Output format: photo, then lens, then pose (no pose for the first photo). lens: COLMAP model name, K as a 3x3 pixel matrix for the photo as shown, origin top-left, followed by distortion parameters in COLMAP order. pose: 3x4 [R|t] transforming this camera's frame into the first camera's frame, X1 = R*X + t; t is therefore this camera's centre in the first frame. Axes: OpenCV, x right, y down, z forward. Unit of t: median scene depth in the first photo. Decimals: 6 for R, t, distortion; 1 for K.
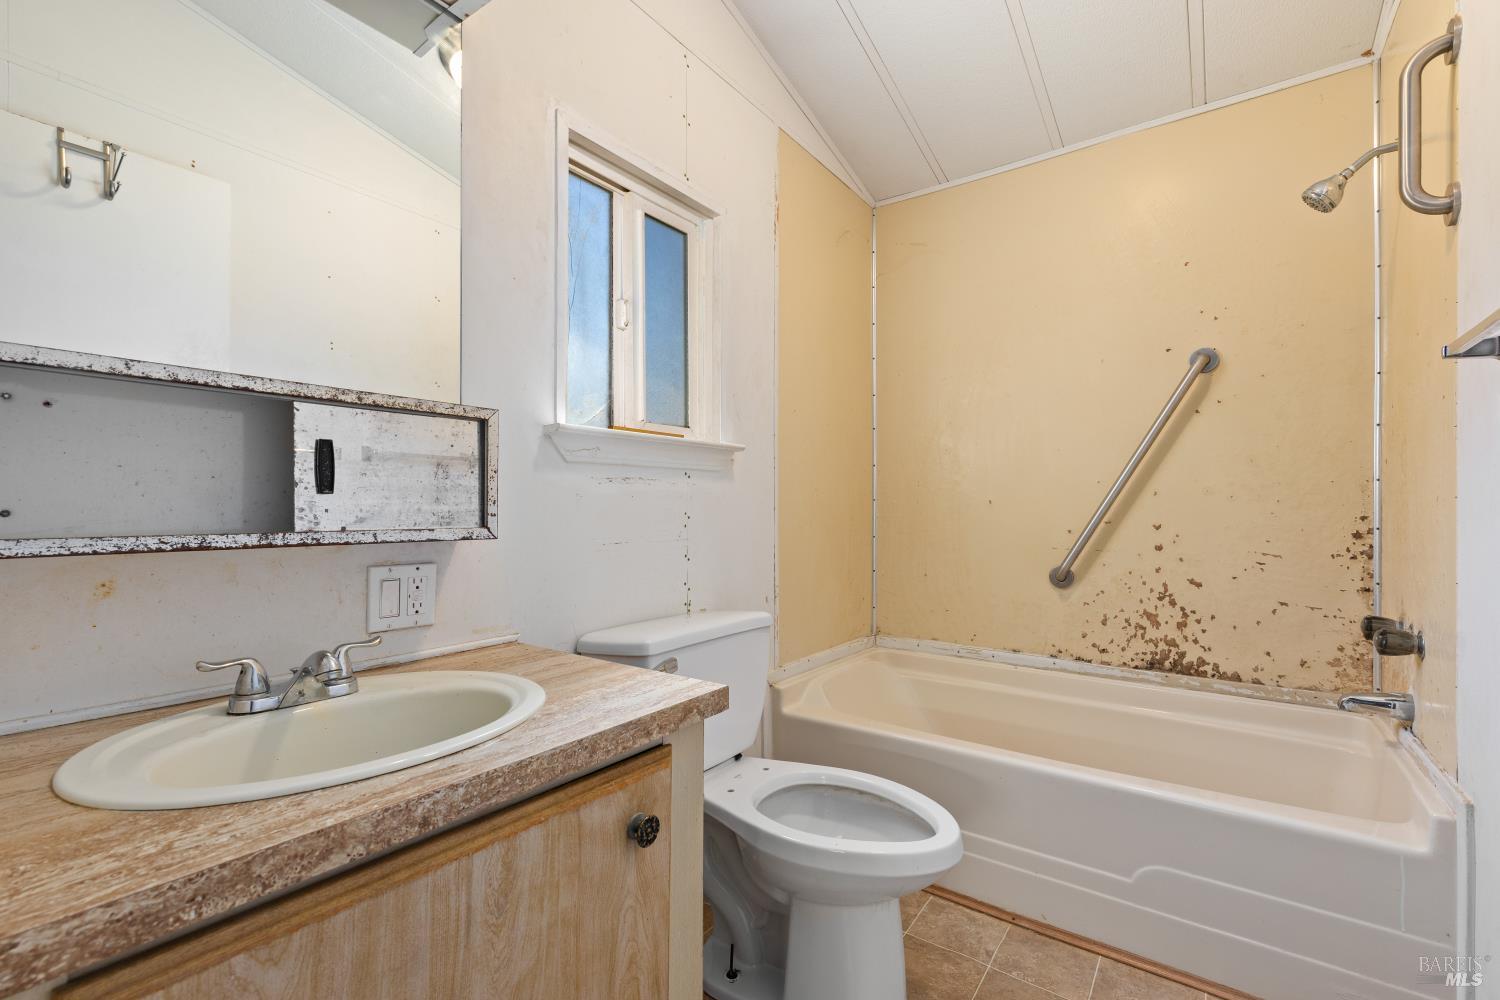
lens RADIAL K [[657.3, 0, 750.1], [0, 657.3, 500.7], [0, 0, 1]] dist [-0.003568, -0.000300]
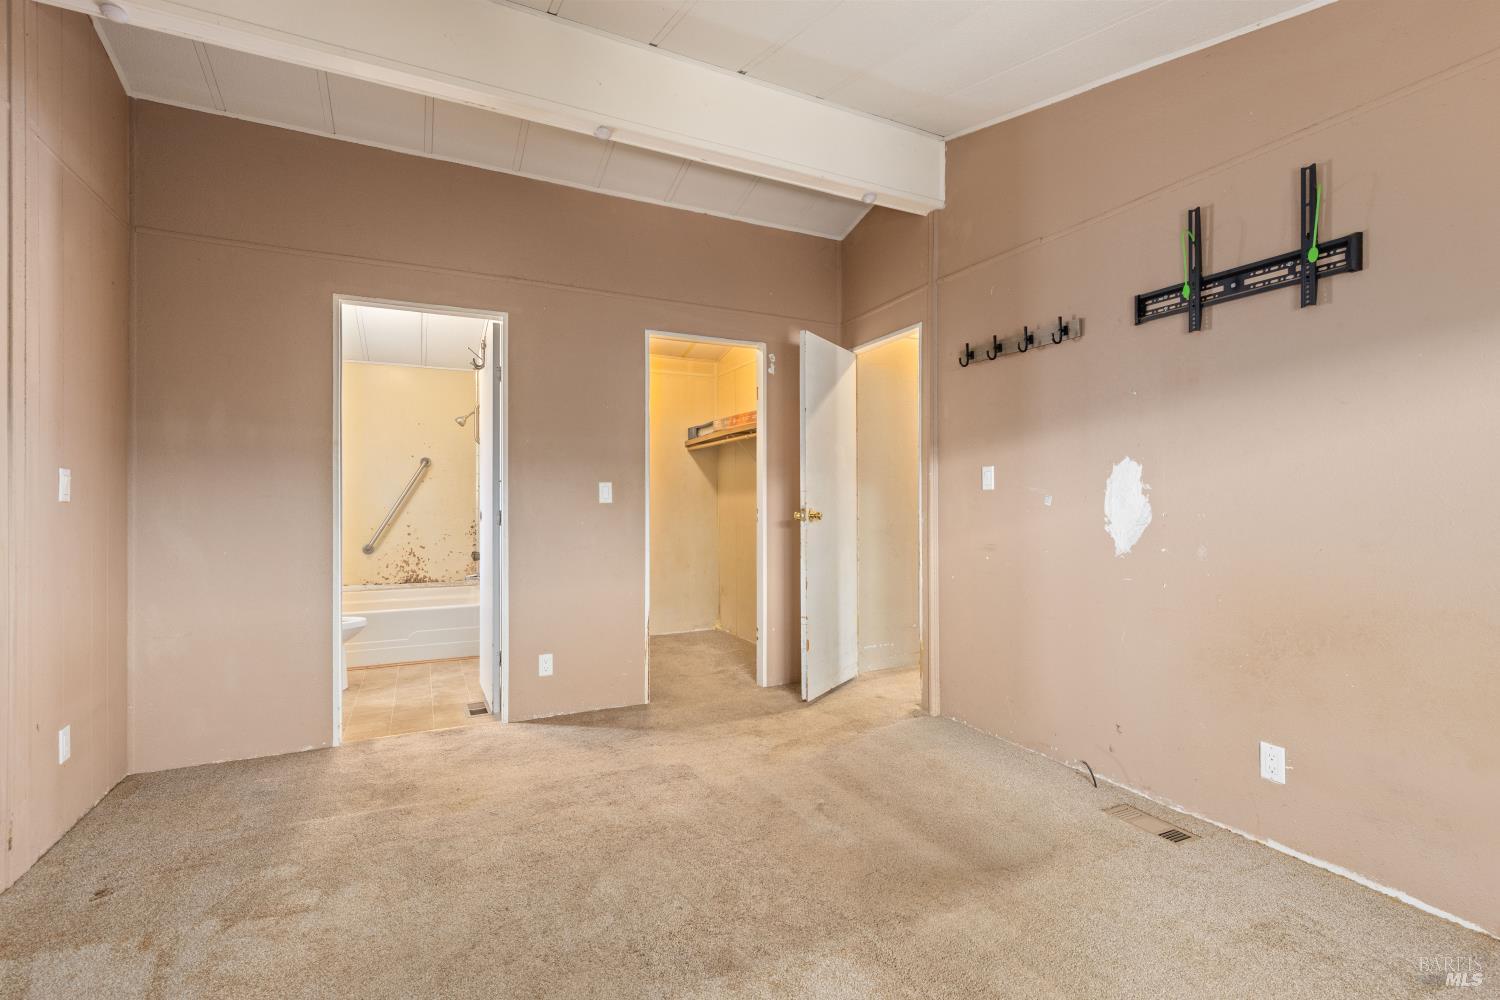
lens RADIAL K [[681.3, 0, 750.5], [0, 681.3, 509.9], [0, 0, 1]] dist [0.002775, -0.000573]
pose [[0.456820, 0.001369, 0.889558, -1.111091], [0.007191, 0.999960, -0.005232, 0.001528], [-0.889530, 0.008787, 0.456792, -1.367728]]
